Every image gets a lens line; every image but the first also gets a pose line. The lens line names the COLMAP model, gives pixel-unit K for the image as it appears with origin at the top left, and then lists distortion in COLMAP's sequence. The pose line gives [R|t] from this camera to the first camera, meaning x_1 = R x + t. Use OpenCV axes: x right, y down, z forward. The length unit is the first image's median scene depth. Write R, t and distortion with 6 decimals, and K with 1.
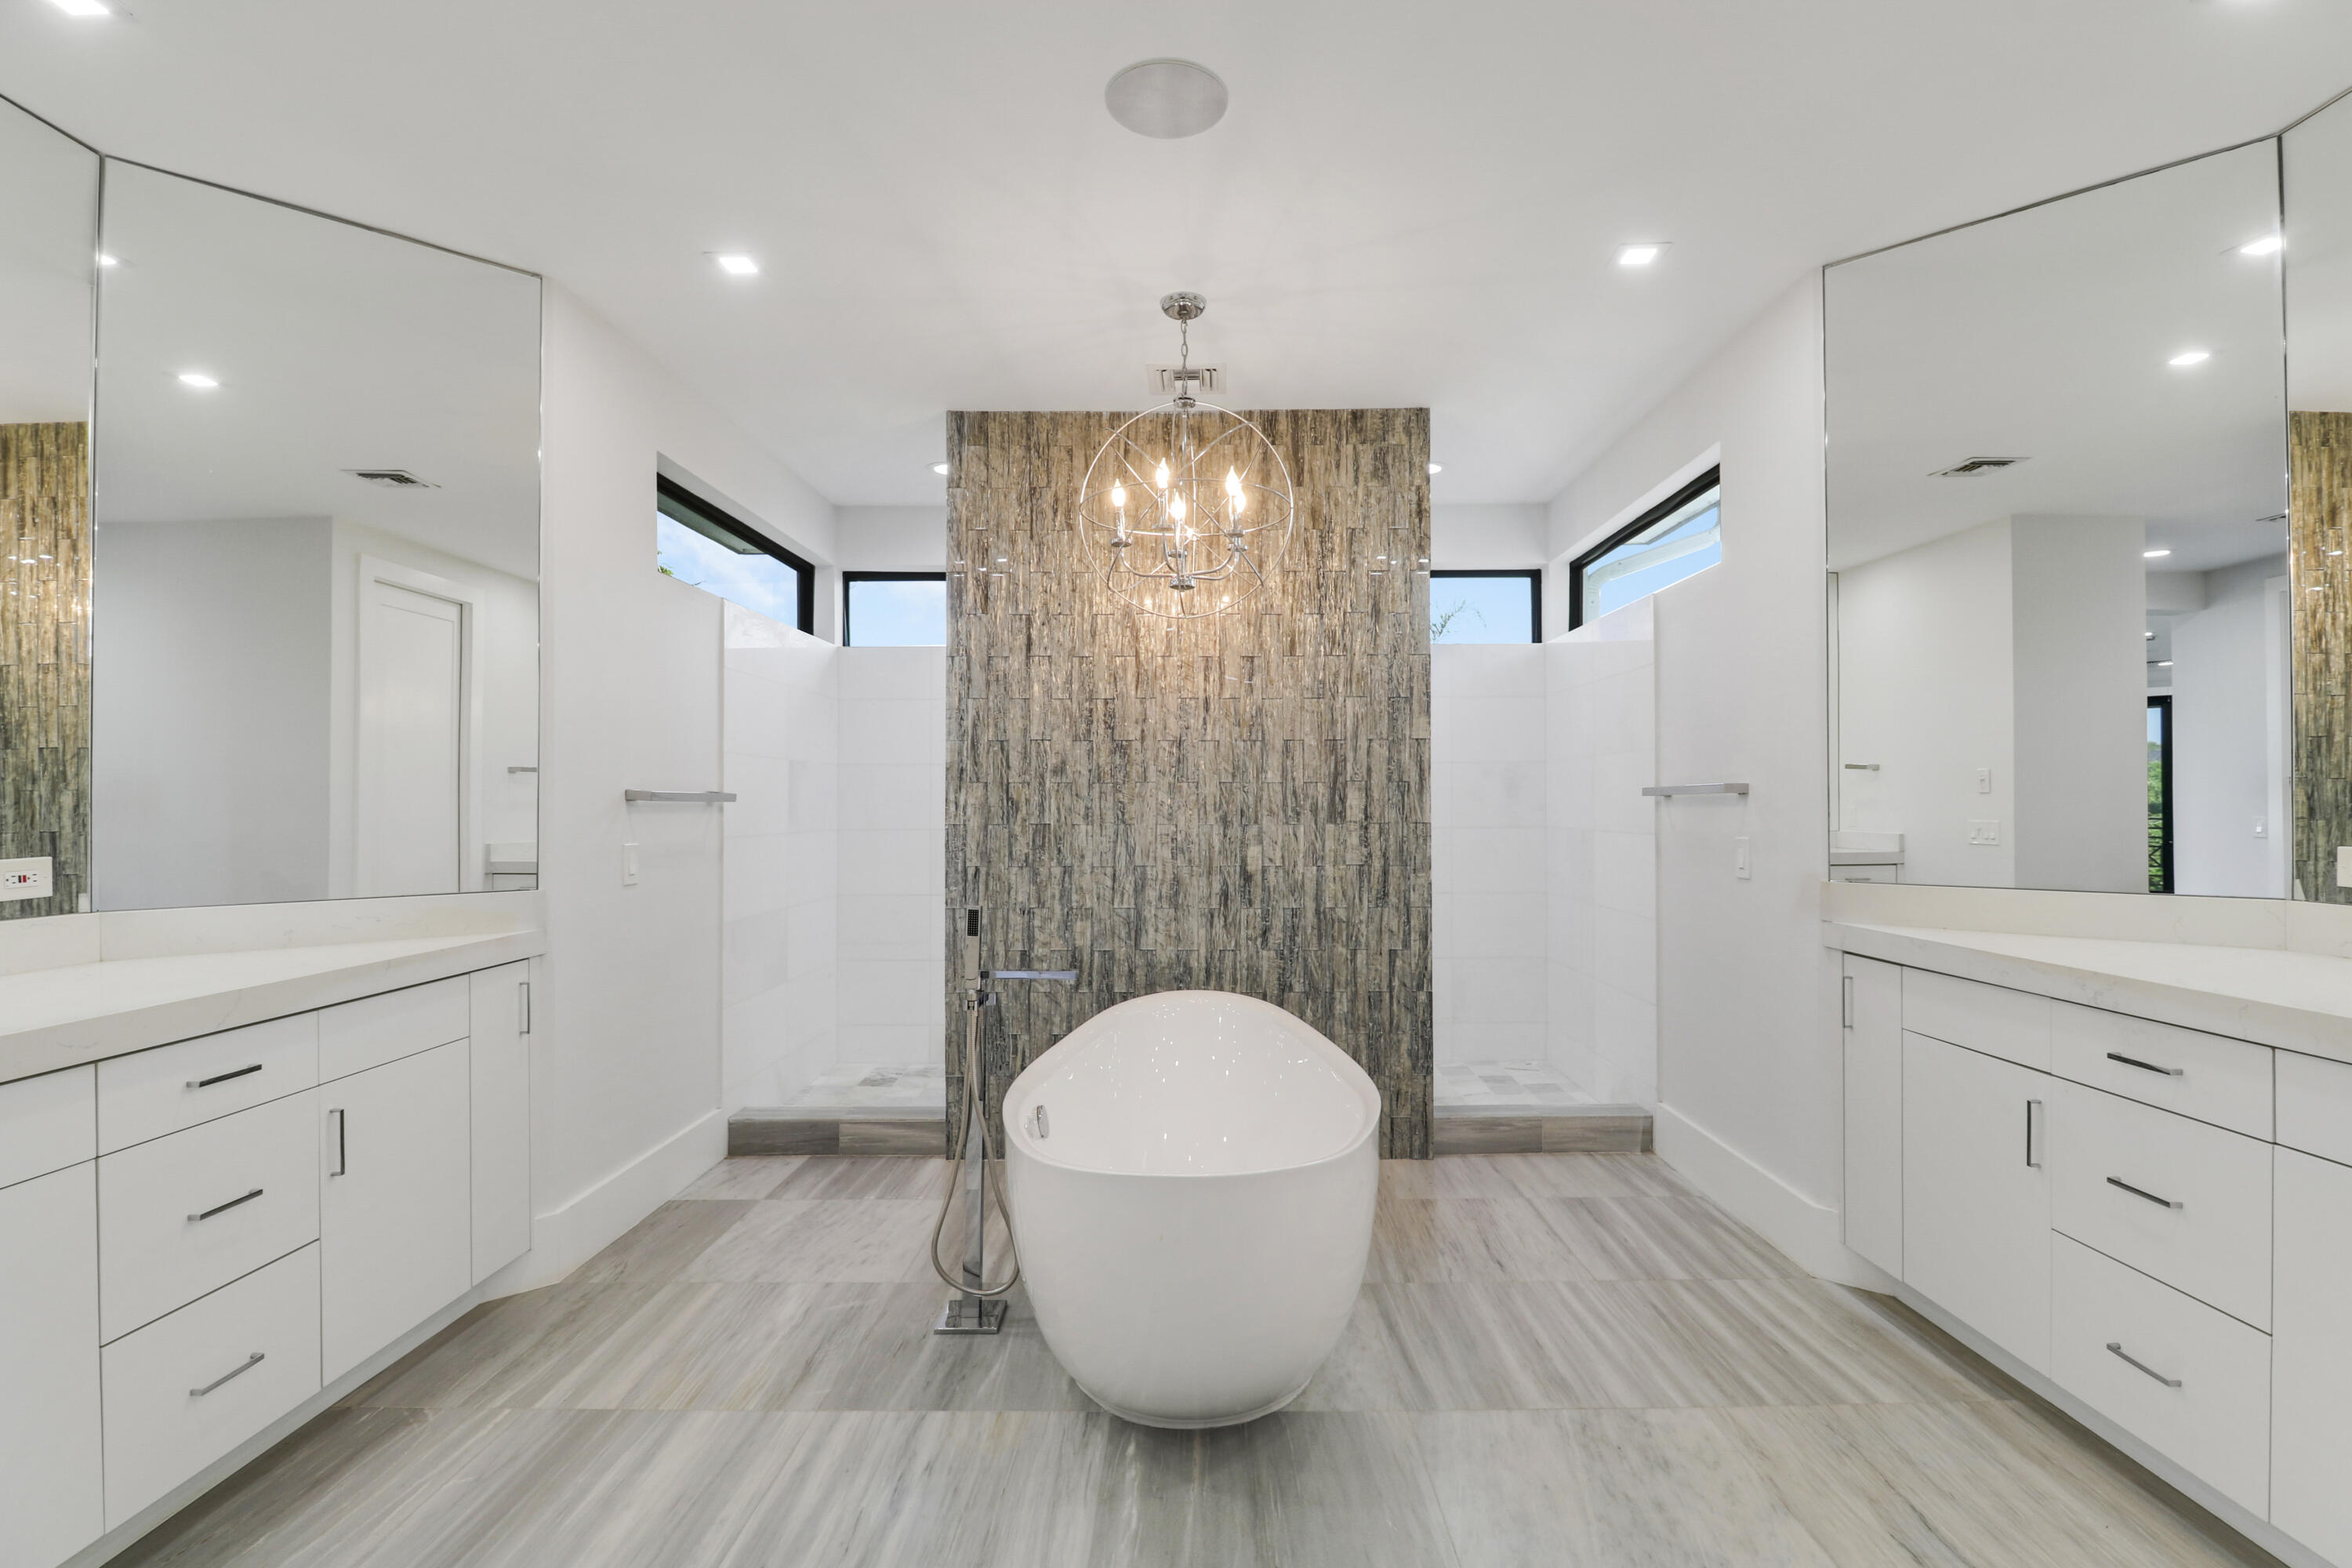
lens RADIAL K [[1121.4, 0, 1176.0], [0, 1121.4, 784.0], [0, 0, 1]] dist [0.001172, -0.012373]
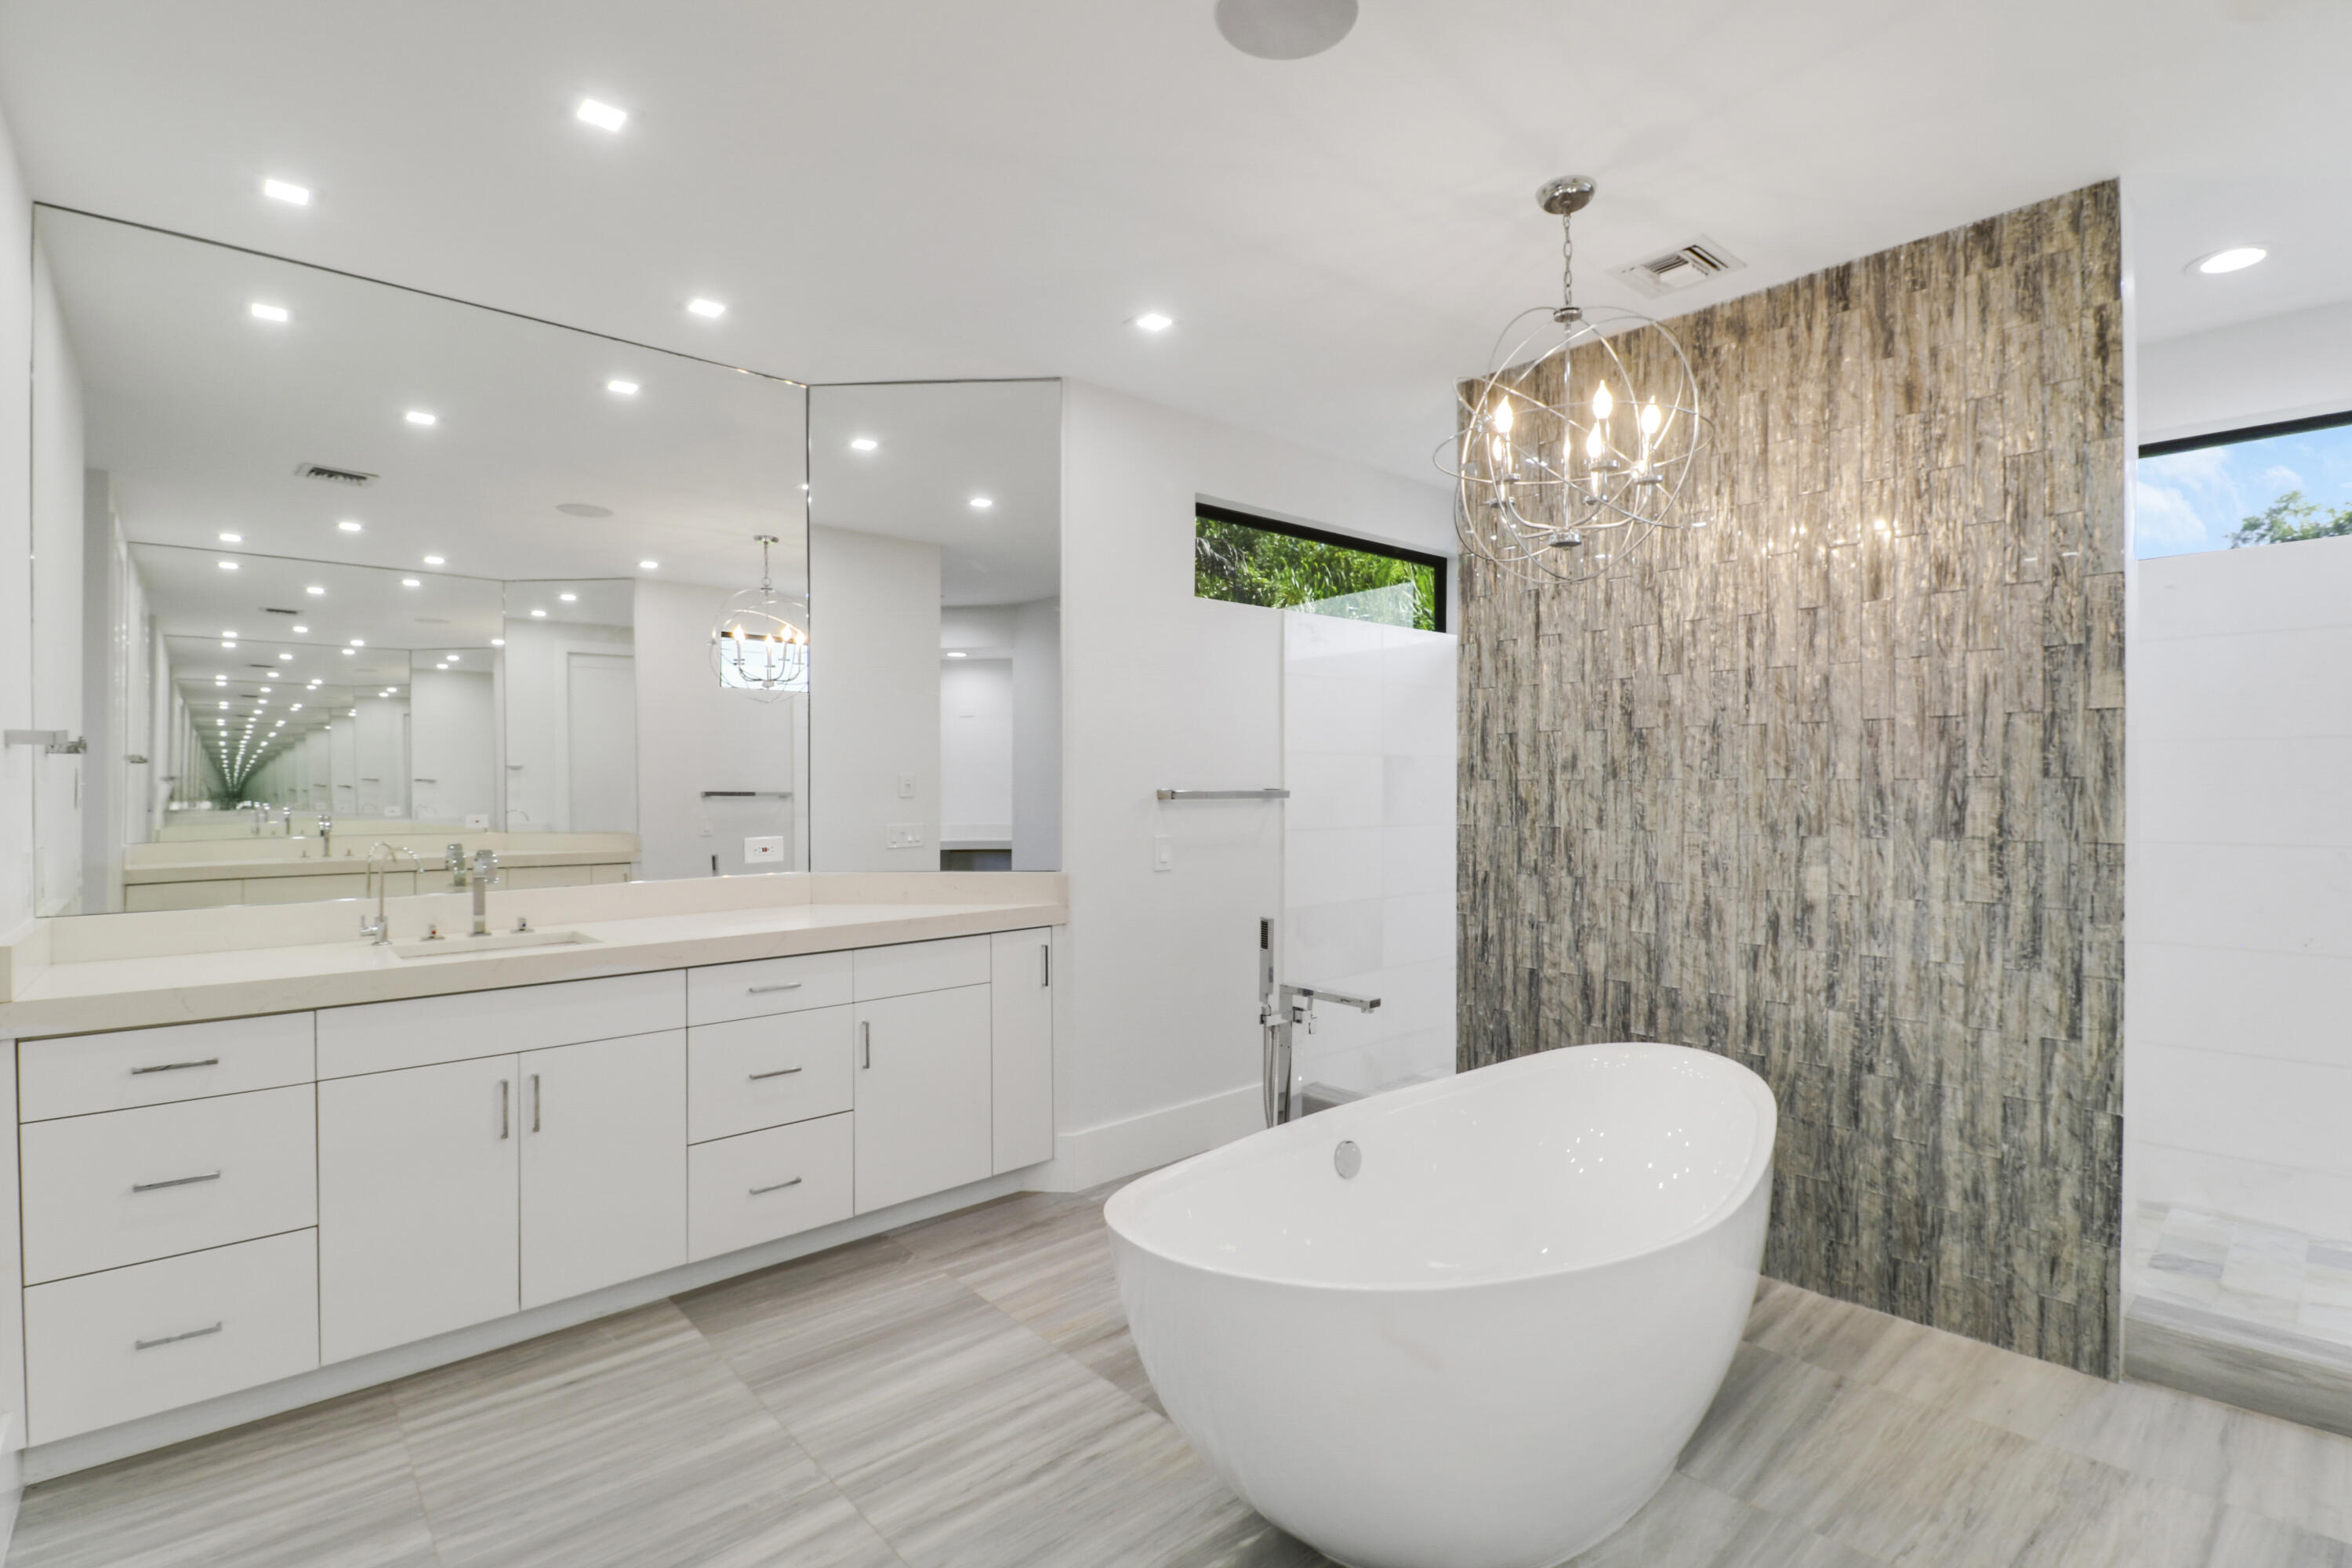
lens RADIAL K [[1100.0, 0, 1172.7], [0, 1100.0, 771.0], [0, 0, 1]] dist [0.001046, -0.010610]
pose [[0.676148, -0.007578, -0.736727, 0.314733], [0.013121, 0.999912, 0.001756, -0.013606], [0.736649, -0.010854, 0.676188, 0.202694]]
